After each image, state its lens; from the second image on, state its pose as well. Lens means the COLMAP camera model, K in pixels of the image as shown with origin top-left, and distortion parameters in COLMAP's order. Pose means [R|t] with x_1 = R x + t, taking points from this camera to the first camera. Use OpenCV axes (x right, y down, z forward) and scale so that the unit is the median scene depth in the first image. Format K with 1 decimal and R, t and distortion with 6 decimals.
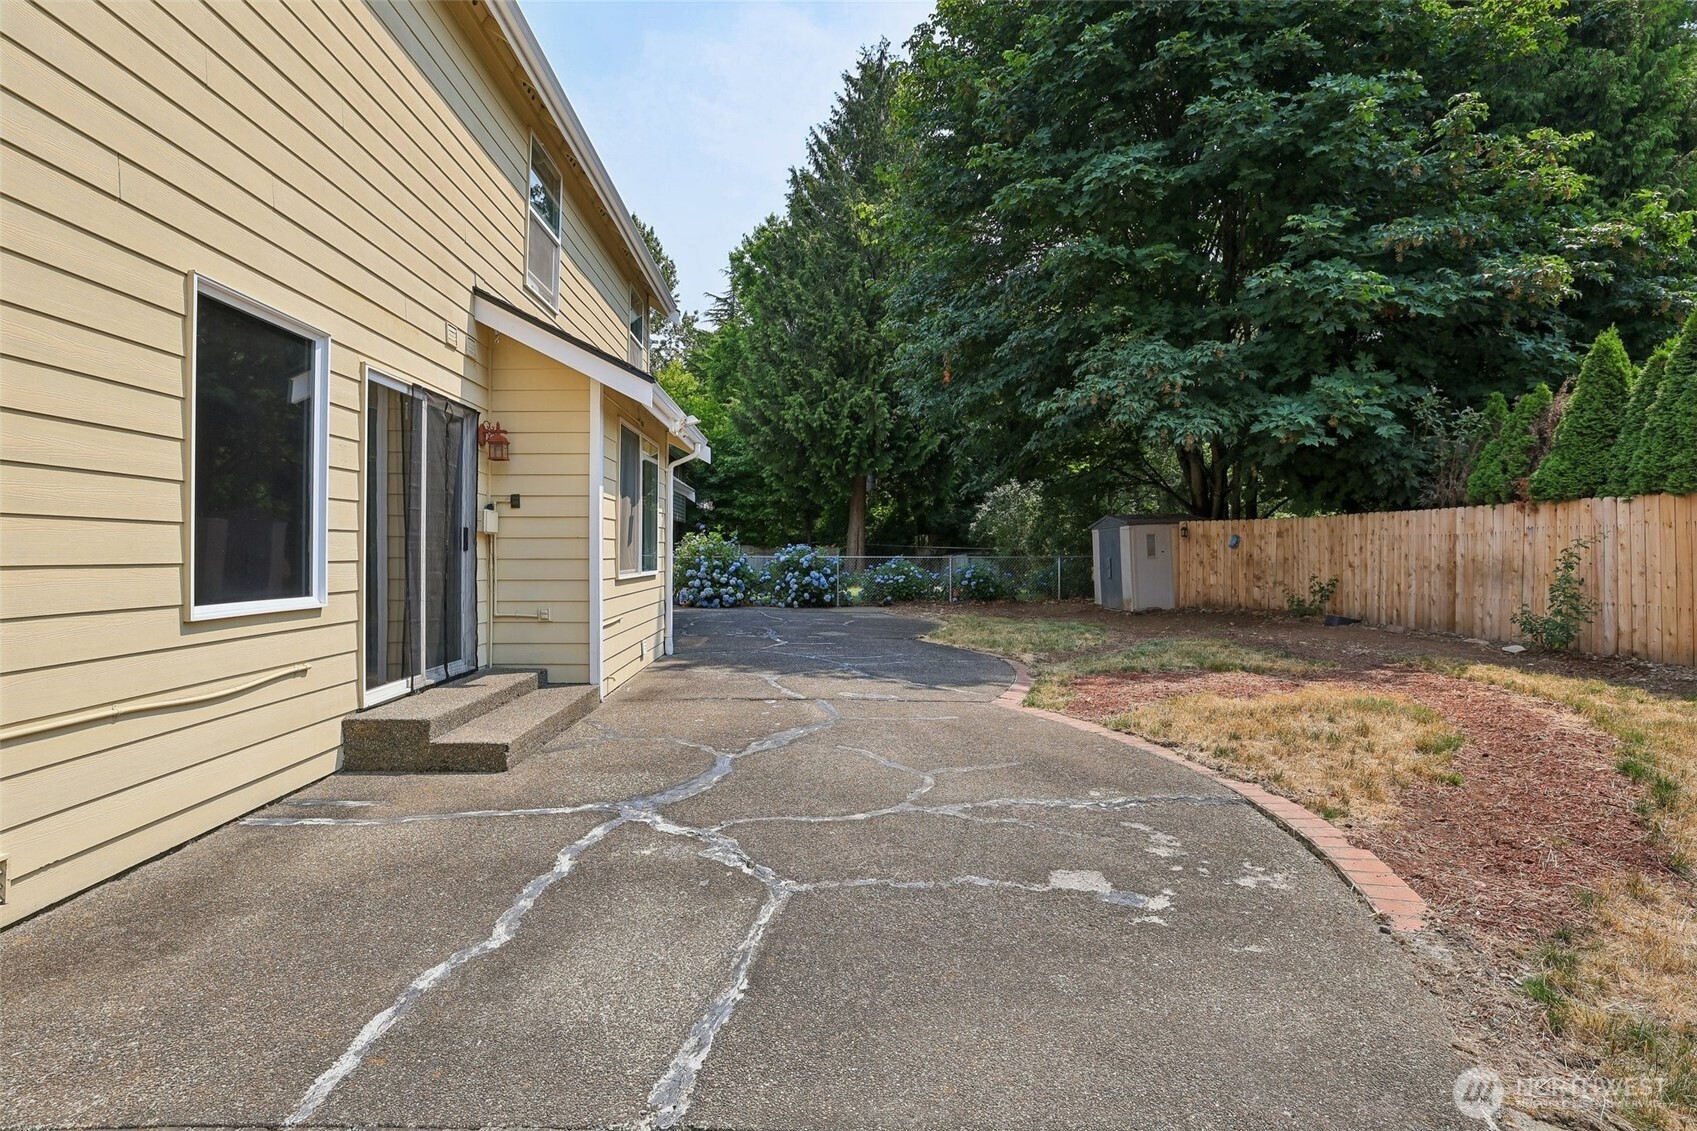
lens RADIAL K [[728.9, 0, 845.9], [0, 728.9, 558.5], [0, 0, 1]] dist [-0.034235, 0.009304]
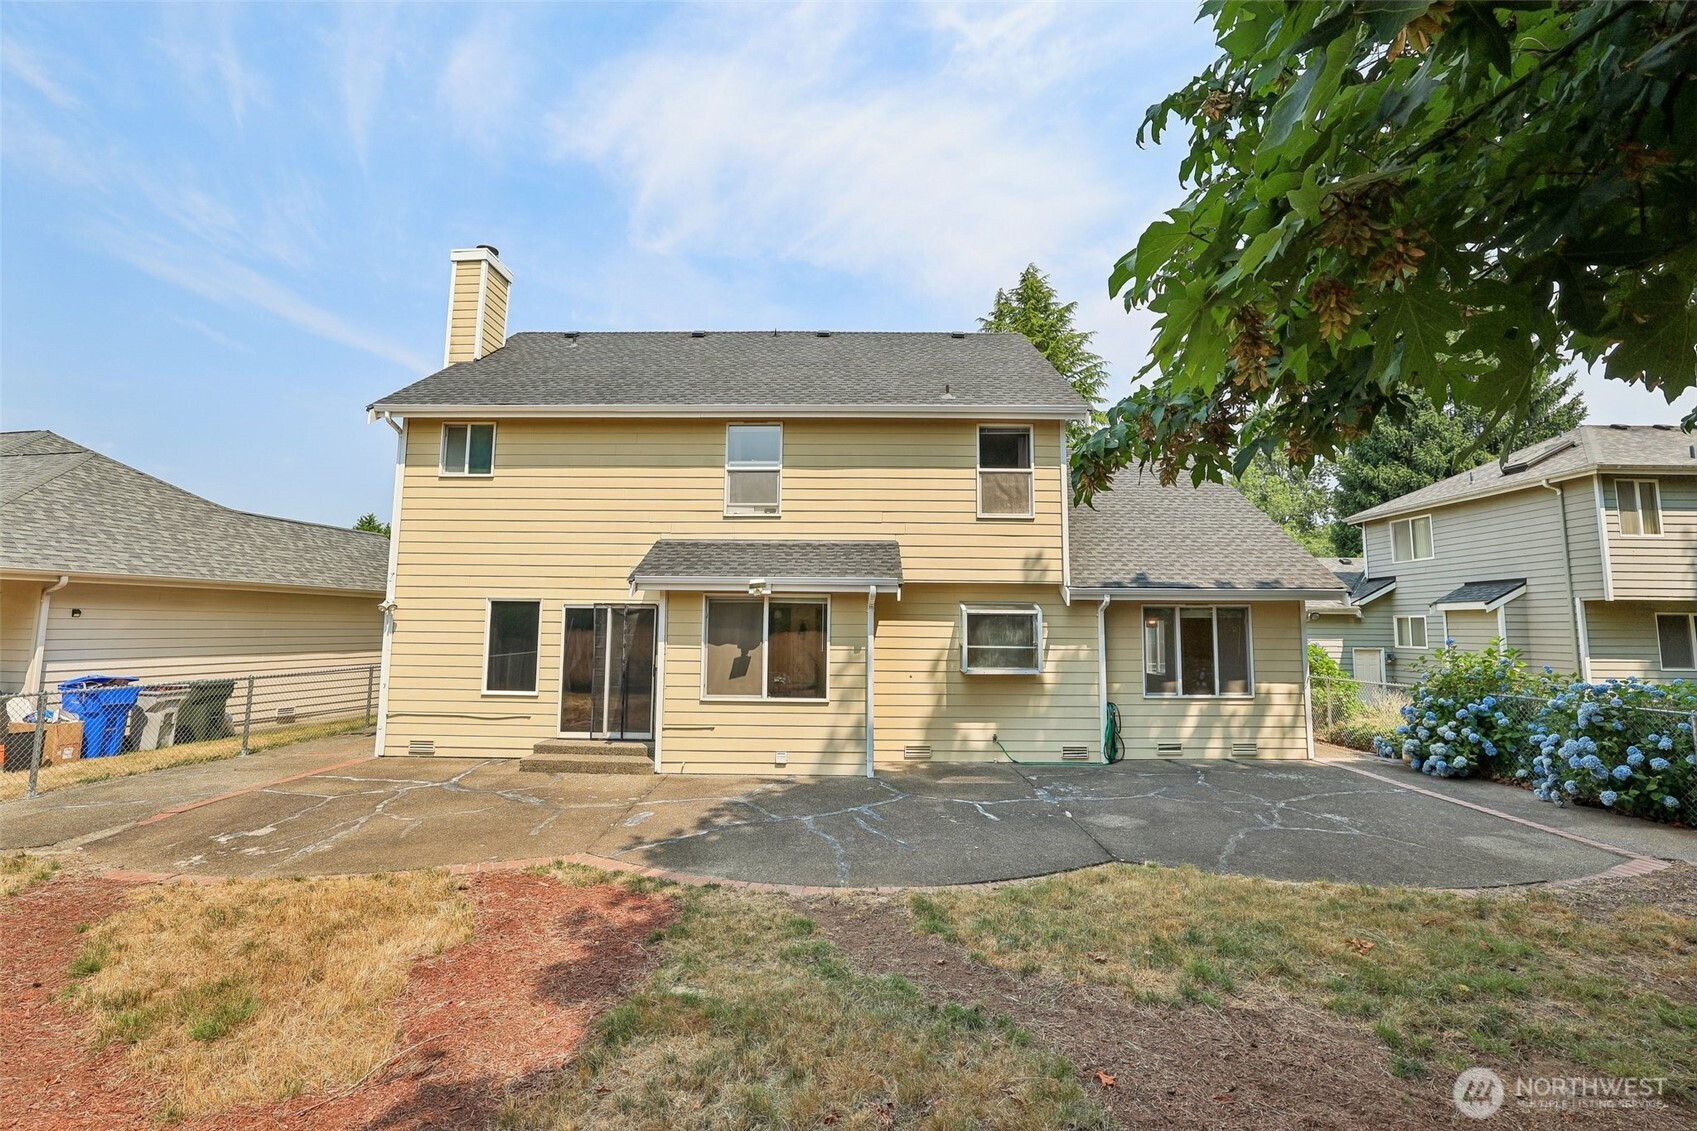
lens RADIAL K [[728.9, 0, 844.7], [0, 728.9, 558.6], [0, 0, 1]] dist [-0.034235, 0.009304]
pose [[-0.056750, -0.099676, -0.993400, 0.832133], [-0.015939, 0.994967, -0.098922, -0.082977], [0.998261, 0.010220, -0.058053, 0.951356]]
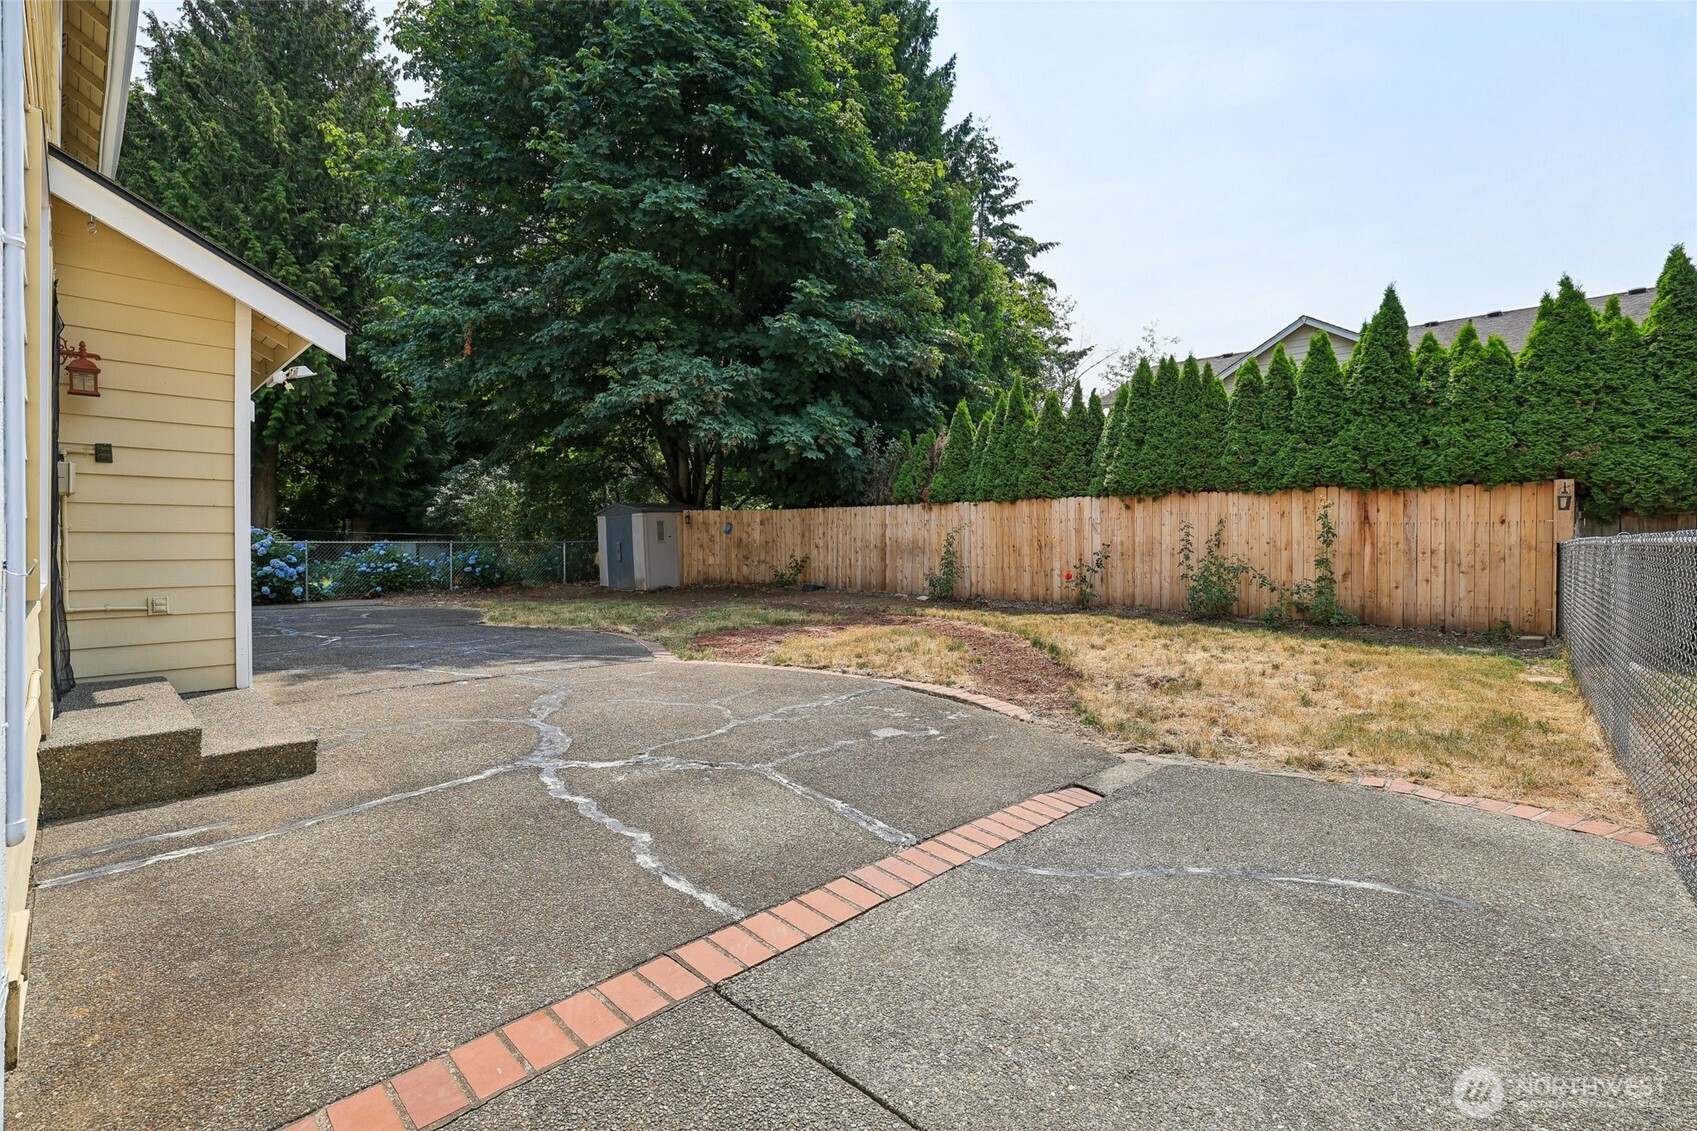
lens RADIAL K [[728.9, 0, 847.9], [0, 728.9, 554.4], [0, 0, 1]] dist [-0.034235, 0.009304]
pose [[0.717967, -0.012445, 0.695965, -0.251867], [0.006474, 0.999916, 0.011201, 0.012165], [-0.696047, -0.003537, 0.717988, -0.022858]]
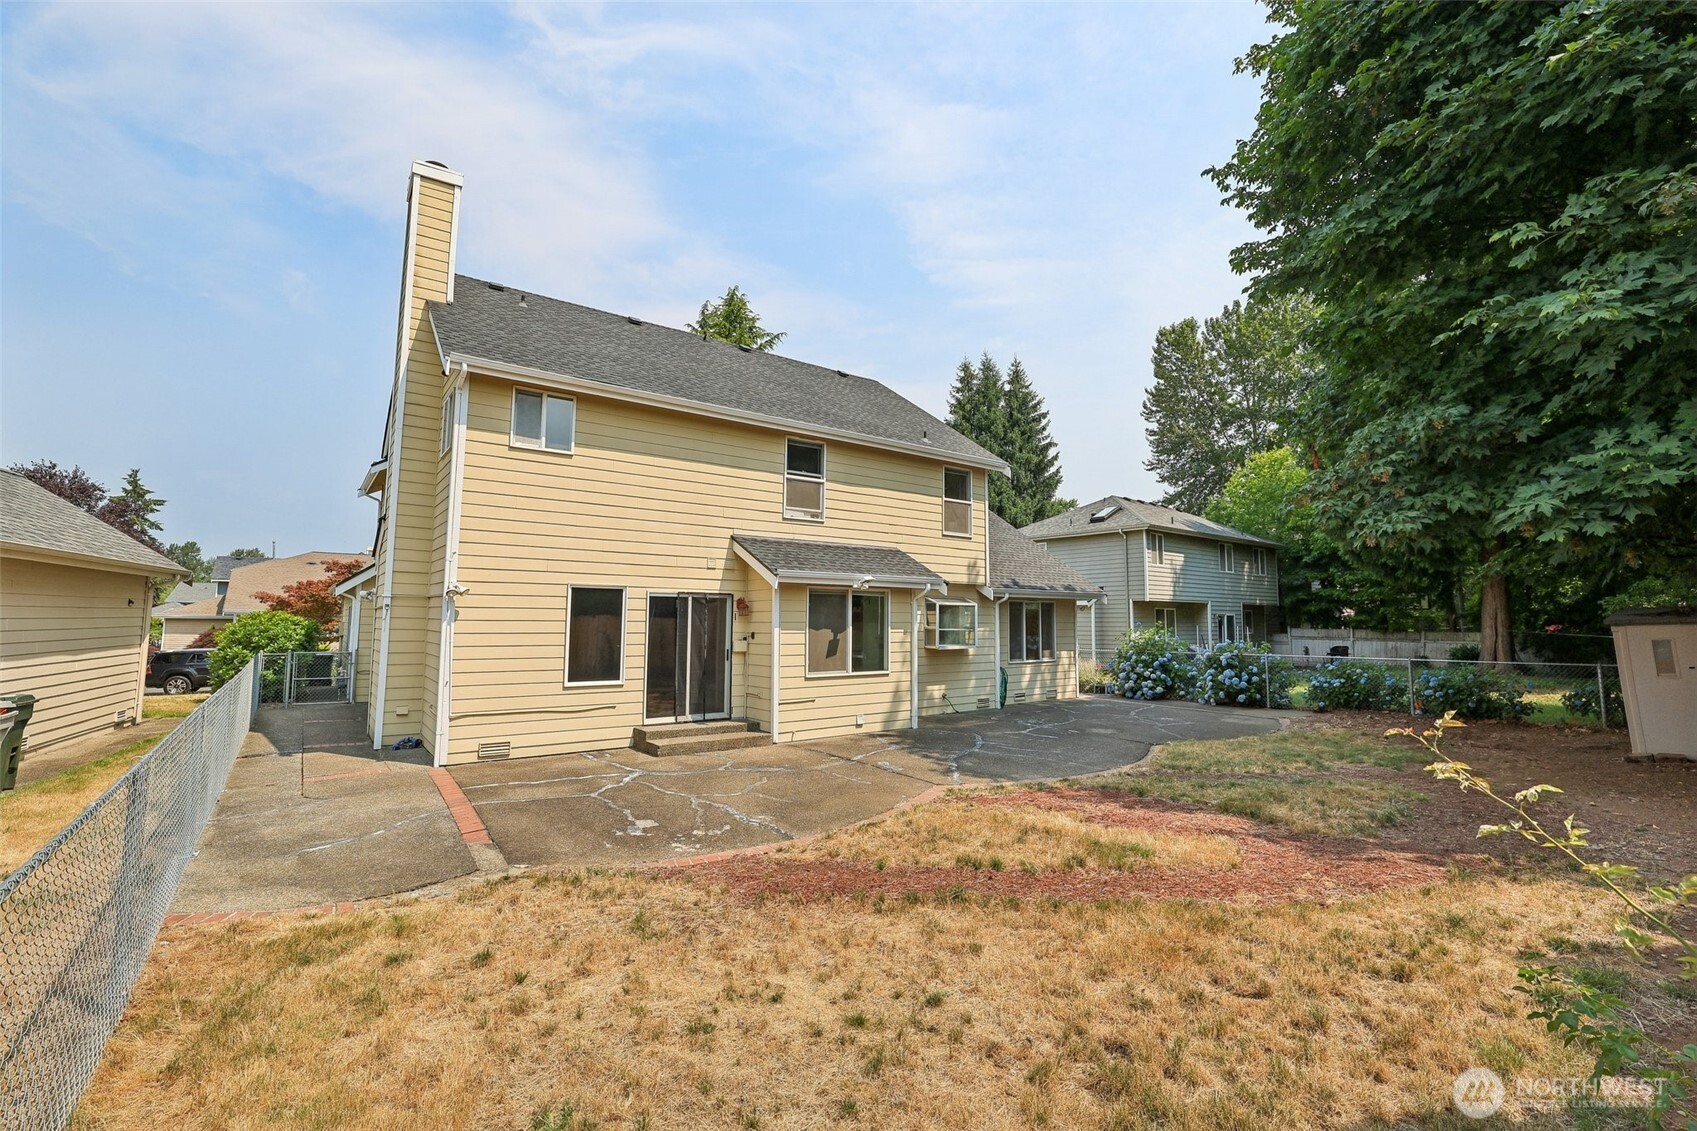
lens RADIAL K [[728.9, 0, 855.1], [0, 728.9, 562.1], [0, 0, 1]] dist [-0.034235, 0.009304]
pose [[0.568849, -0.068765, -0.819562, 0.849173], [-0.007703, 0.996009, -0.088917, -0.064879], [0.822406, 0.056893, 0.566049, 0.050546]]
